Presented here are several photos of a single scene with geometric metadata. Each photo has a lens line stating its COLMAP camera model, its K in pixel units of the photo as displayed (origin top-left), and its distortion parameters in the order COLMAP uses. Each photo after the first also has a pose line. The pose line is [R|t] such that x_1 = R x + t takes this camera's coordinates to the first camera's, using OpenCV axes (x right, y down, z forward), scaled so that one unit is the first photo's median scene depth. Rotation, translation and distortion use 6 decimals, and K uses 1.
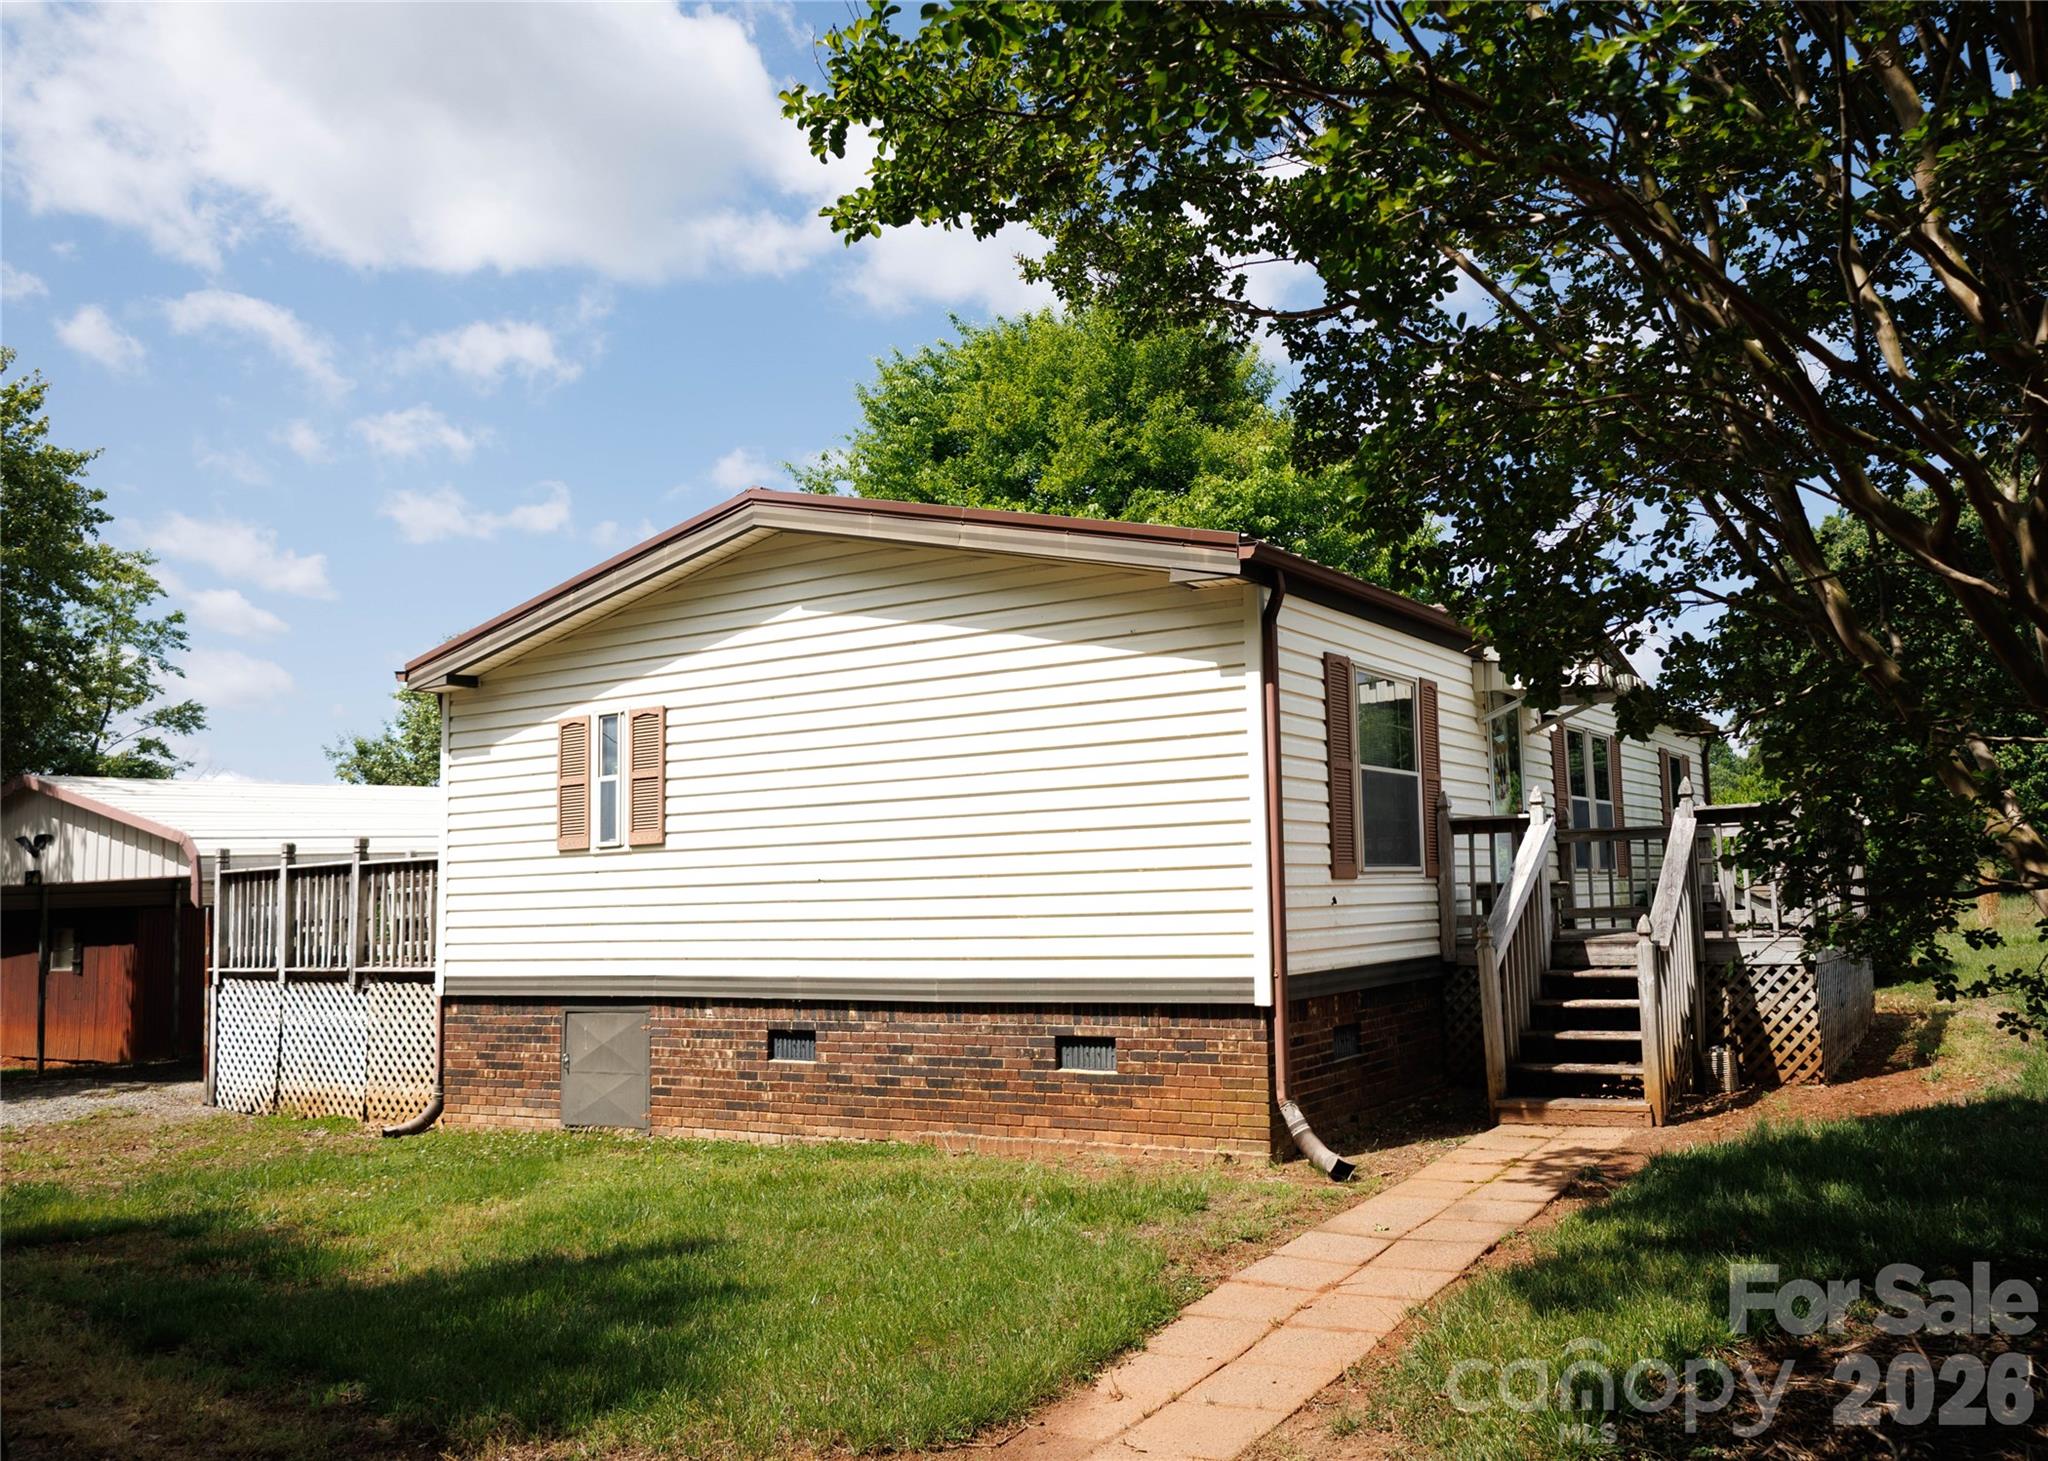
lens RADIAL K [[1663.1, 0, 1024.0], [0, 1663.1, 730.5], [0, 0, 1]] dist [0.010167, 0.000400]
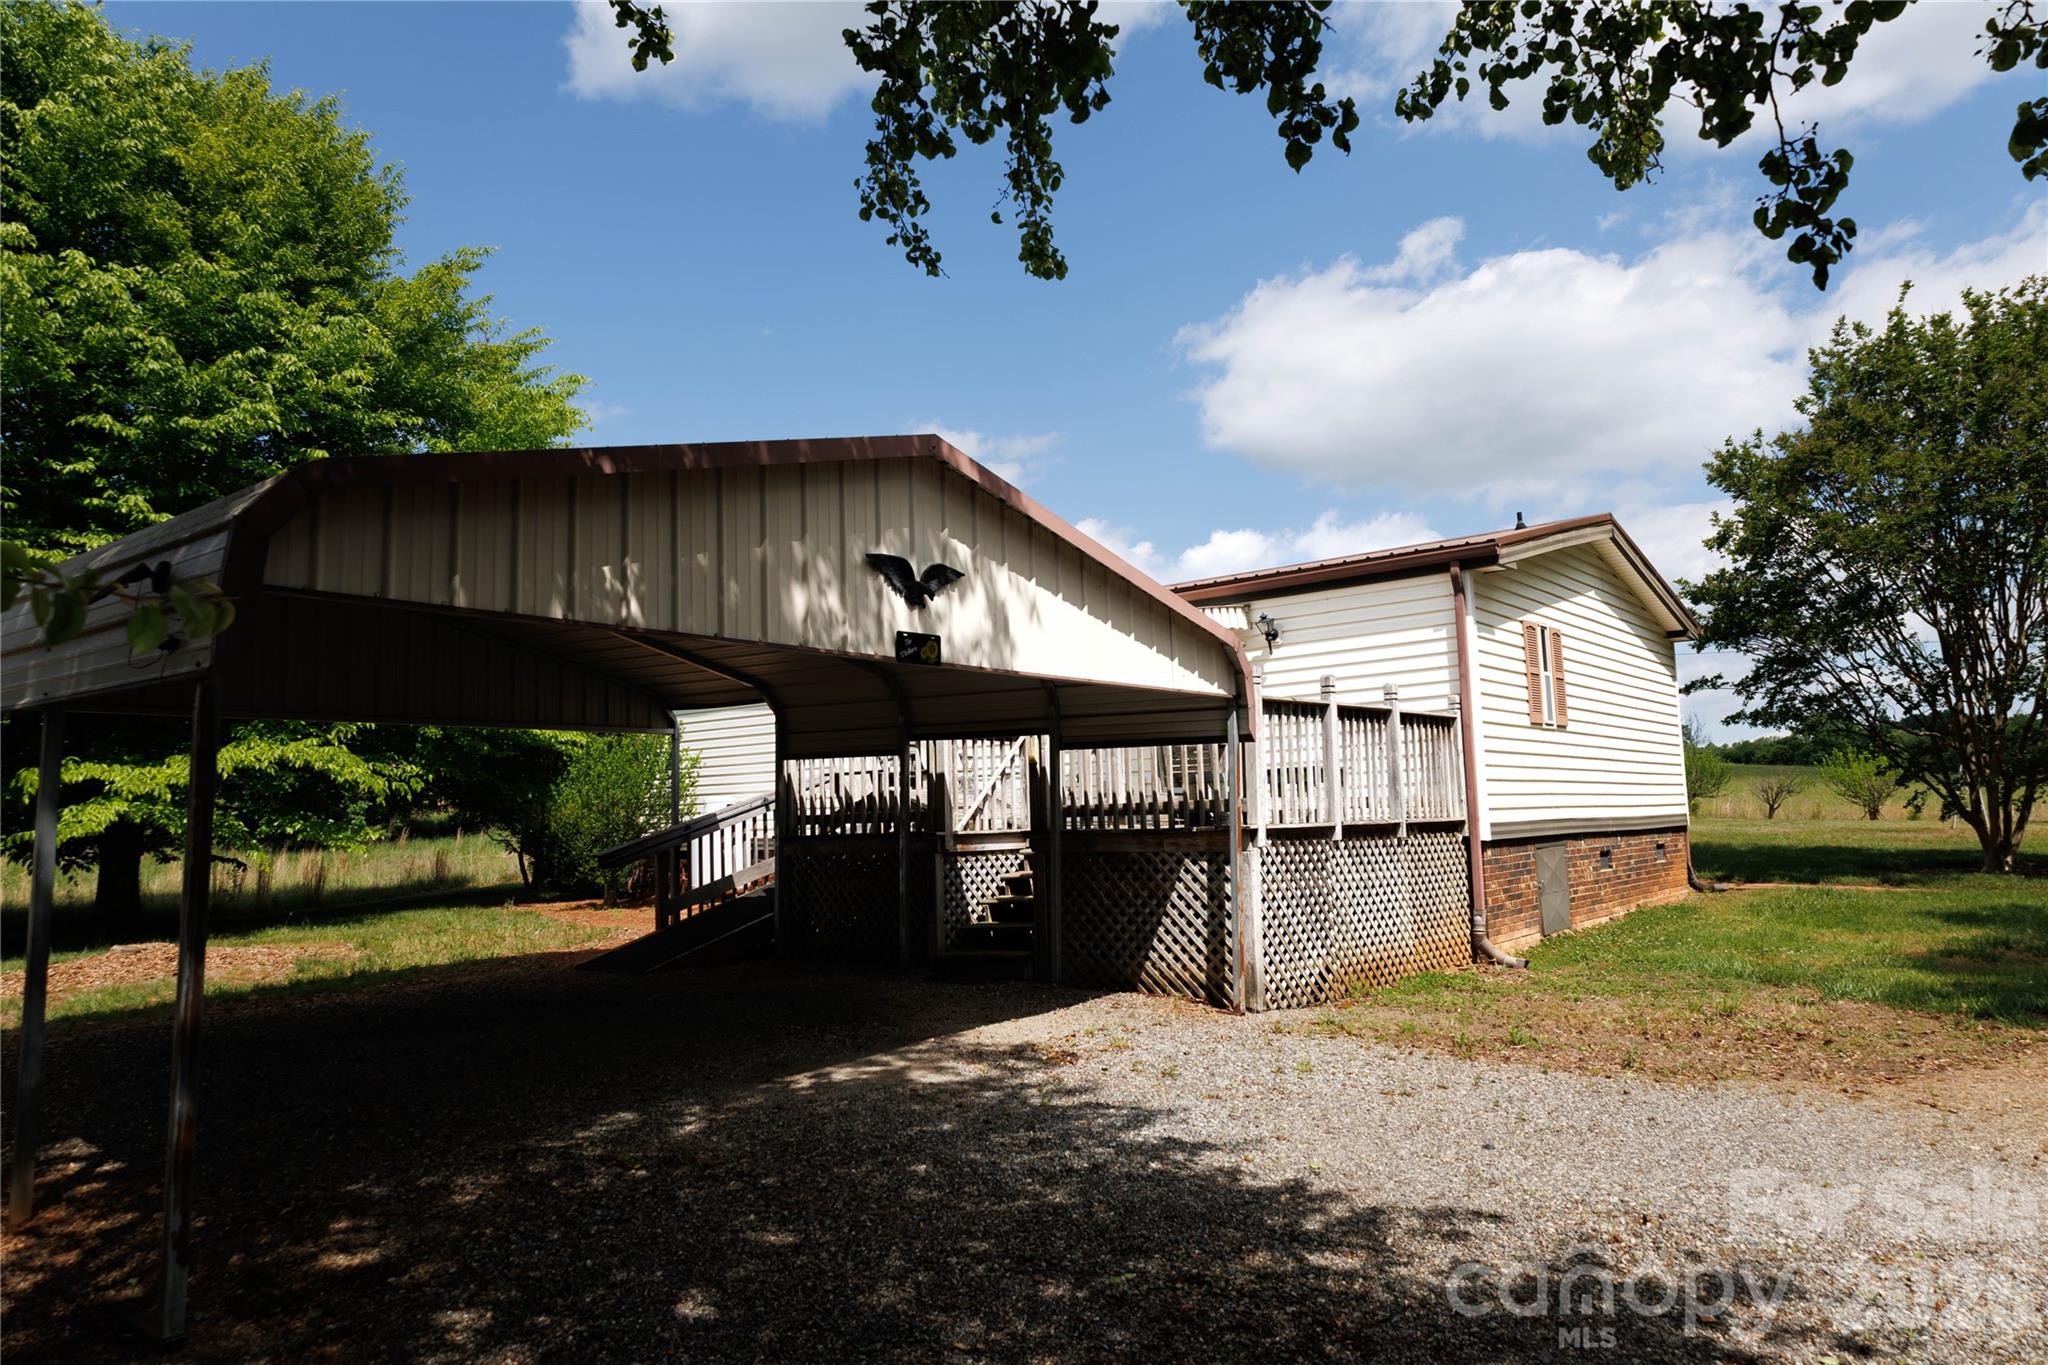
lens RADIAL K [[1316.7, 0, 1024.0], [0, 1316.7, 682.5], [0, 0, 1]] dist [0.007384, -0.004346]
pose [[0.107857, 0.127612, 0.985942, -1.281724], [-0.079601, 0.989652, -0.119384, 0.187286], [-0.990975, -0.065606, 0.116899, 1.229227]]
